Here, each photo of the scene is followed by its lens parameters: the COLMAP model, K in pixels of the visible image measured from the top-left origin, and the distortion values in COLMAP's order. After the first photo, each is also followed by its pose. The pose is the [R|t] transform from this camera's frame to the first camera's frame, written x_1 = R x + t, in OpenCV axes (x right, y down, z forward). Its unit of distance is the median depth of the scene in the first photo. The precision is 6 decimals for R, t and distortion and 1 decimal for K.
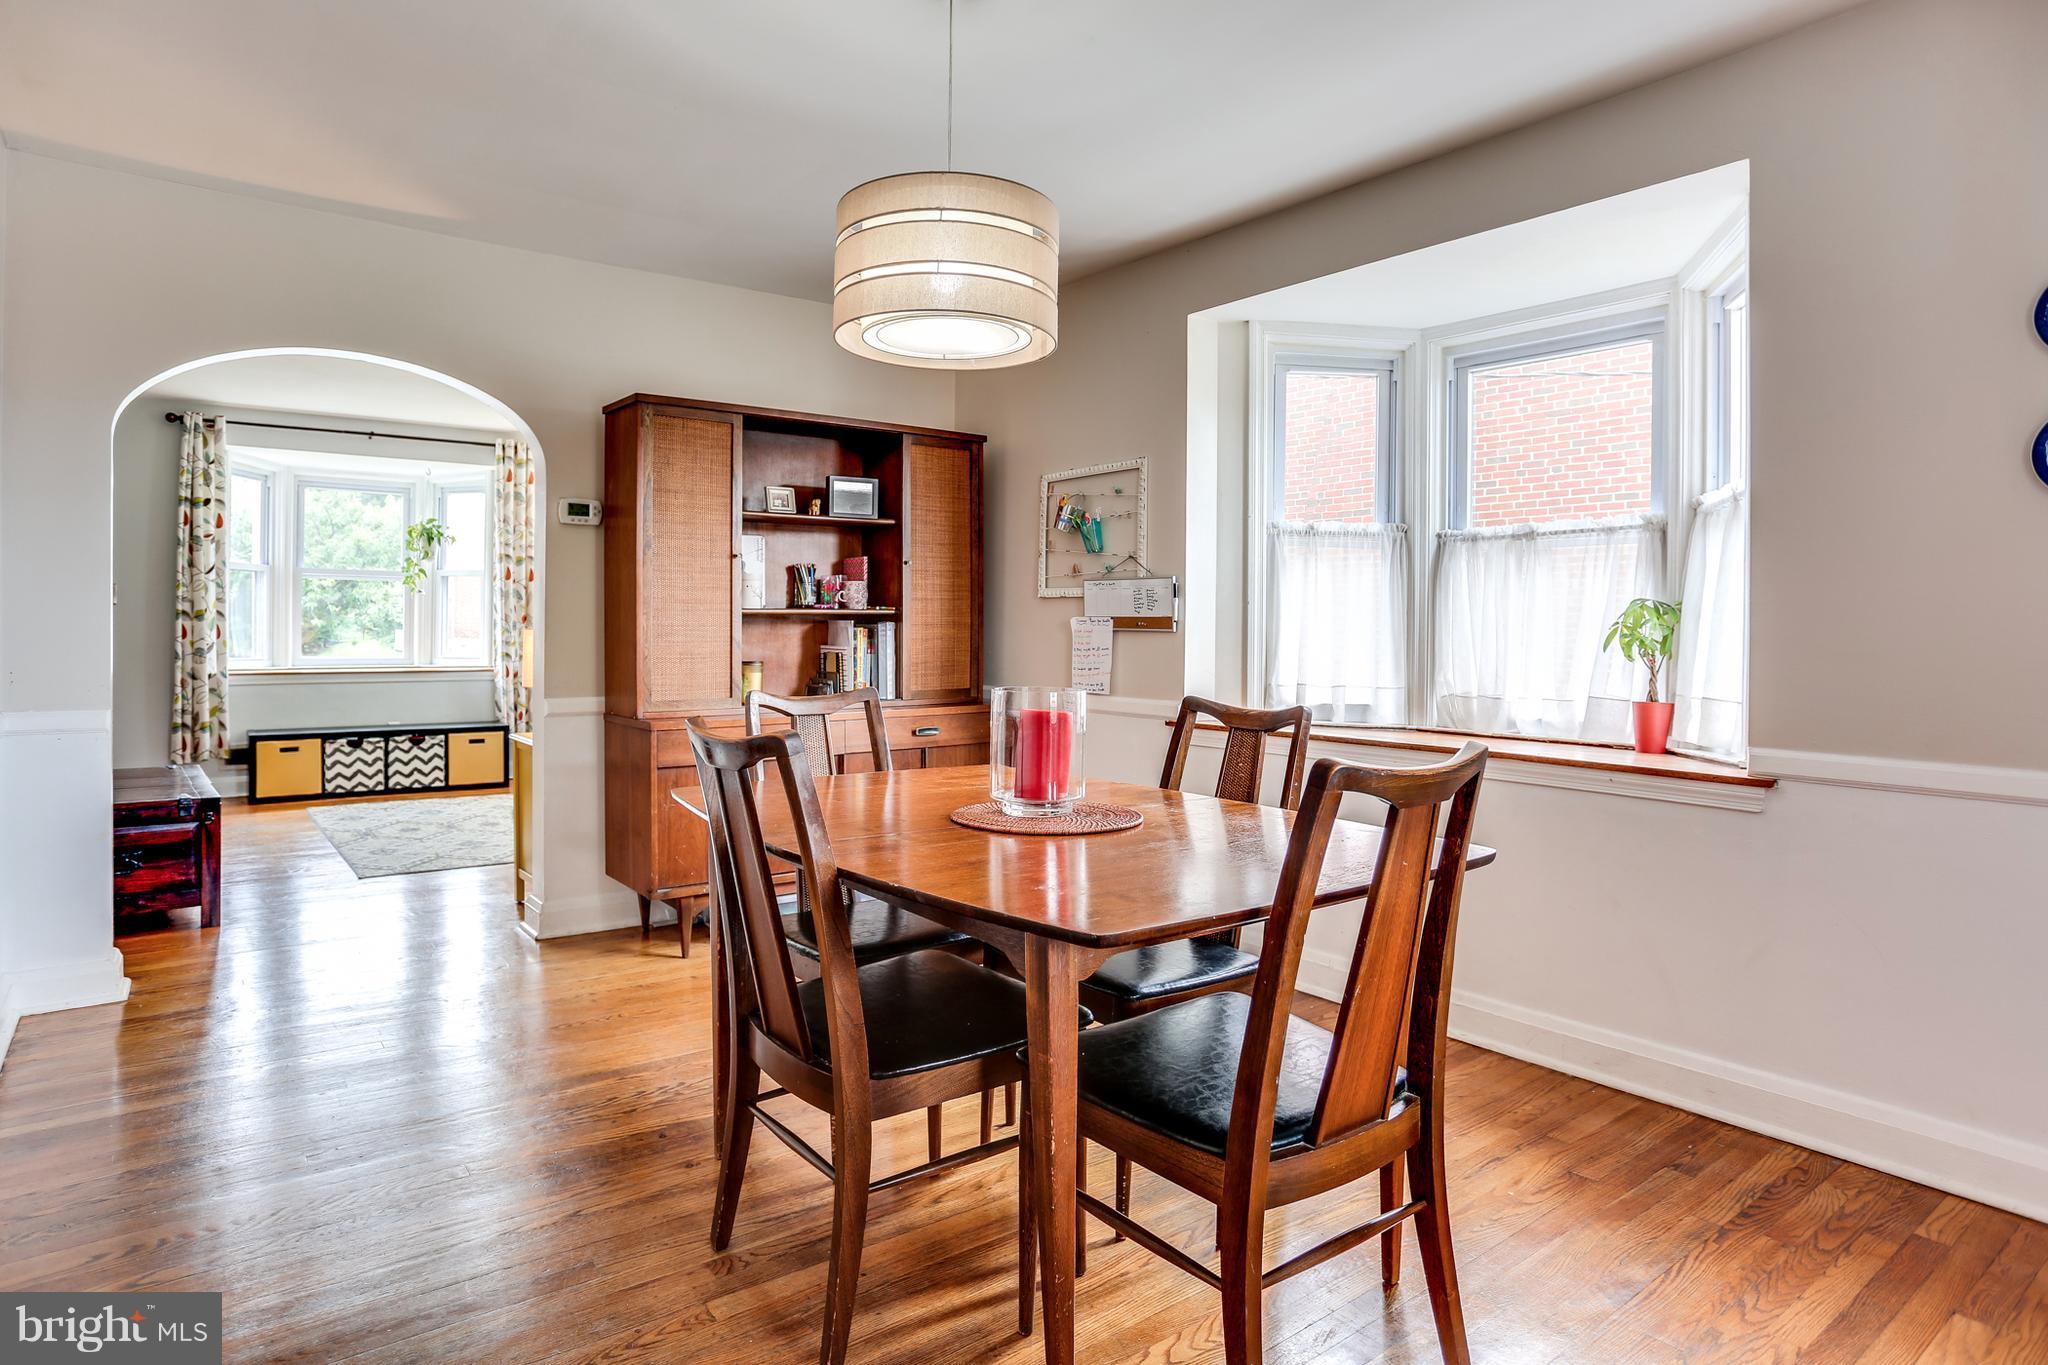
lens RADIAL K [[1126.4, 0, 1033.2], [0, 1126.4, 629.5], [0, 0, 1]] dist [-0.080237, 0.040038]
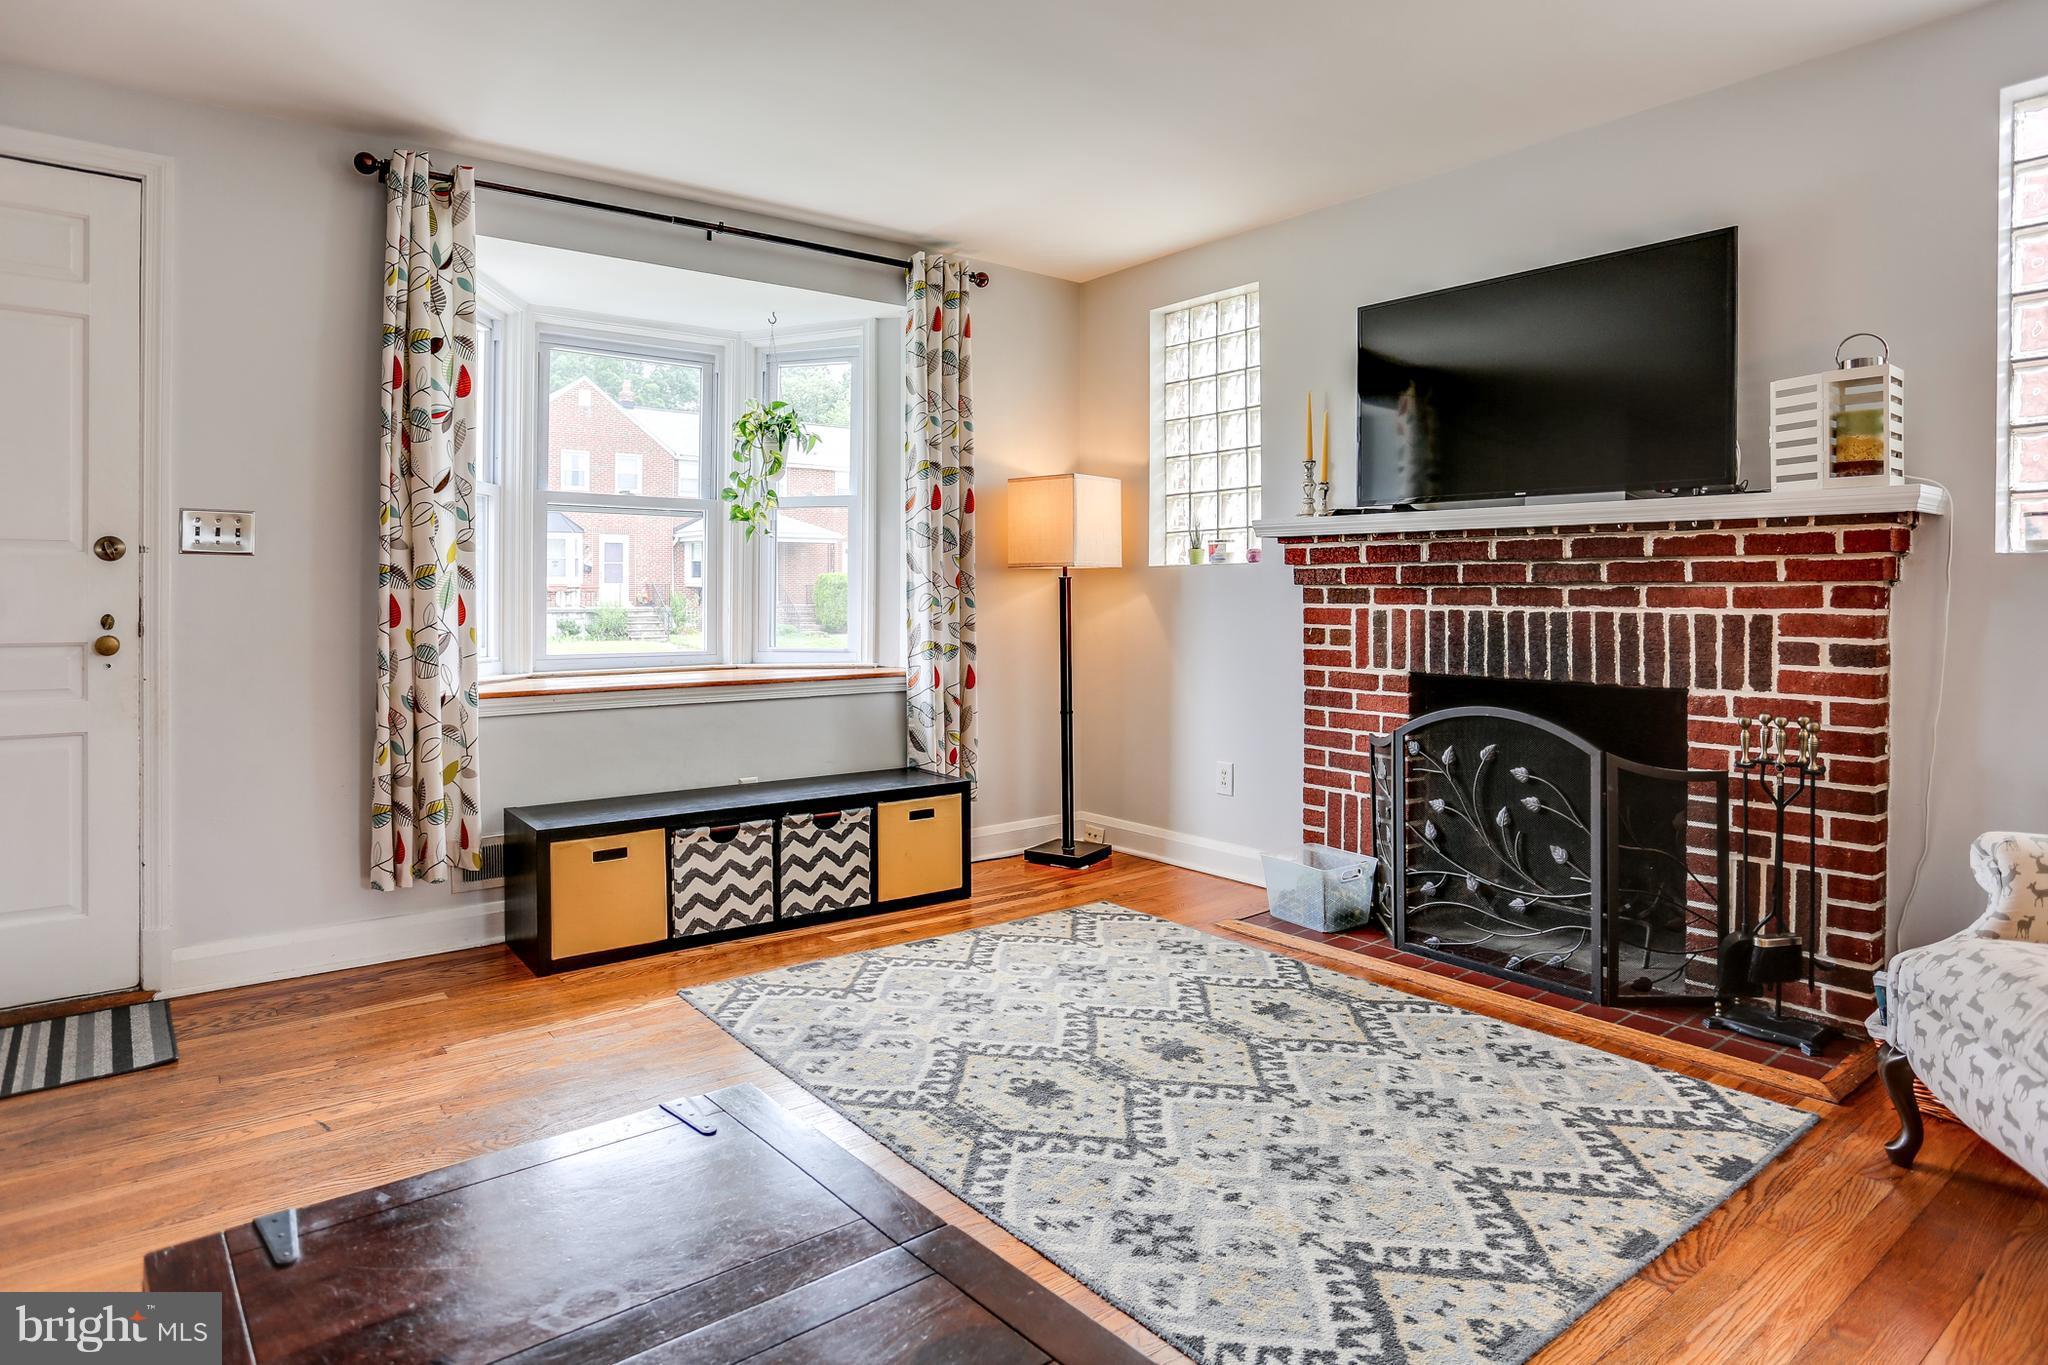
lens RADIAL K [[1163.8, 0, 1018.7], [0, 1163.8, 584.3], [0, 0, 1]] dist [-0.066509, 0.043801]
pose [[0.999923, -0.008232, -0.009285, -0.473151], [0.008160, 0.999936, -0.007861, -0.003245], [0.009349, 0.007785, 0.999926, 0.473211]]
